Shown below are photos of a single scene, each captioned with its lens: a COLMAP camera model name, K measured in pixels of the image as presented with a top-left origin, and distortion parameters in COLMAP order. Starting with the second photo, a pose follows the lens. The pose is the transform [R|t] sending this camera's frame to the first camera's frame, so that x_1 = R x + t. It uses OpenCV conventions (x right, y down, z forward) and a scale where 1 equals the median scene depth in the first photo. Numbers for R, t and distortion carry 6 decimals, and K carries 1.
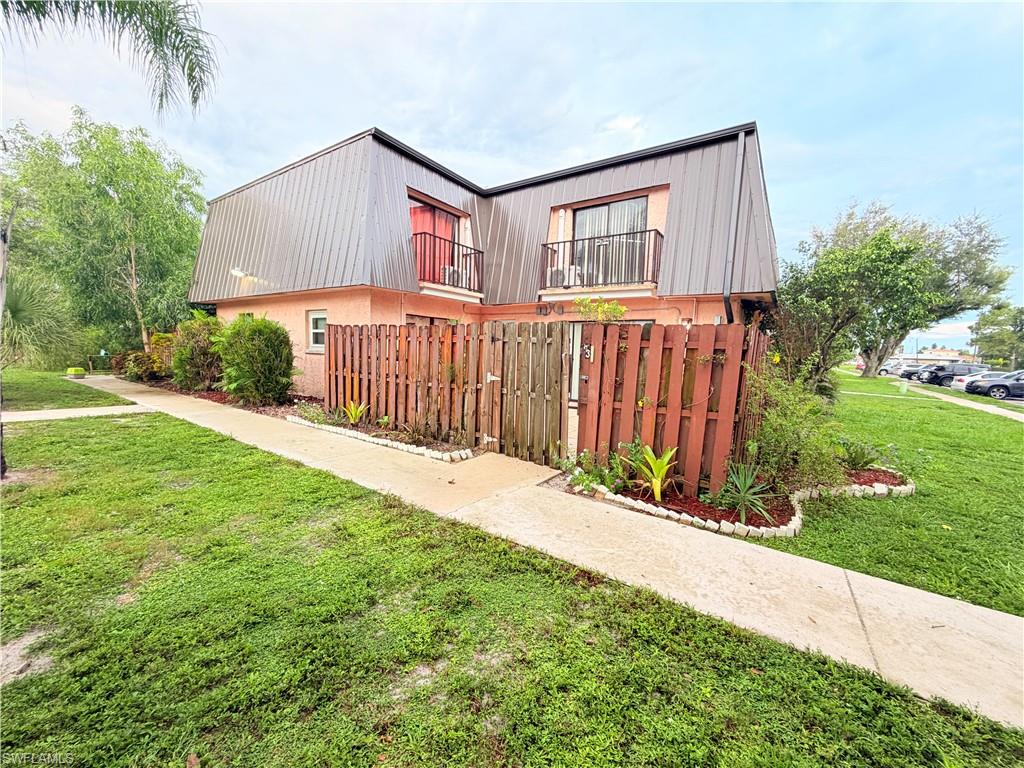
lens RADIAL K [[408.8, 0, 513.3], [0, 408.8, 387.7], [0, 0, 1]] dist [-0.000967, 0.000716]
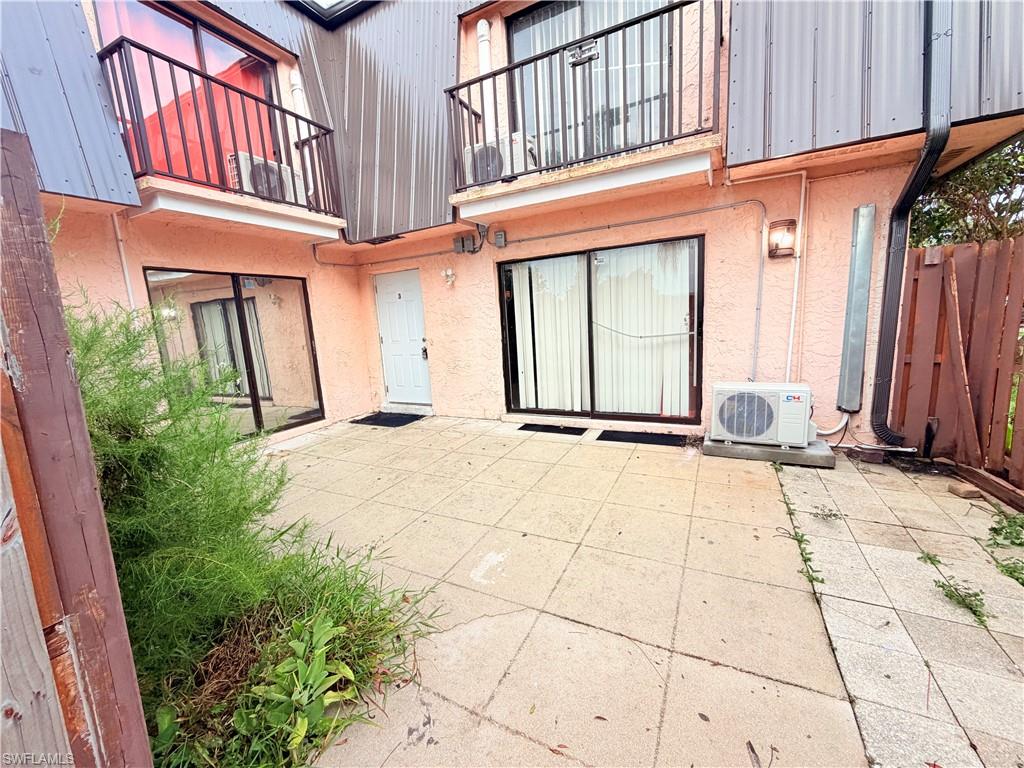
lens RADIAL K [[408.8, 0, 512.9], [0, 408.8, 379.6], [0, 0, 1]] dist [-0.000967, 0.000716]
pose [[0.986117, -0.108612, 0.125603, 0.049590], [0.101442, 0.992898, 0.062153, -0.047412], [-0.131462, -0.048549, 0.990132, 0.503785]]
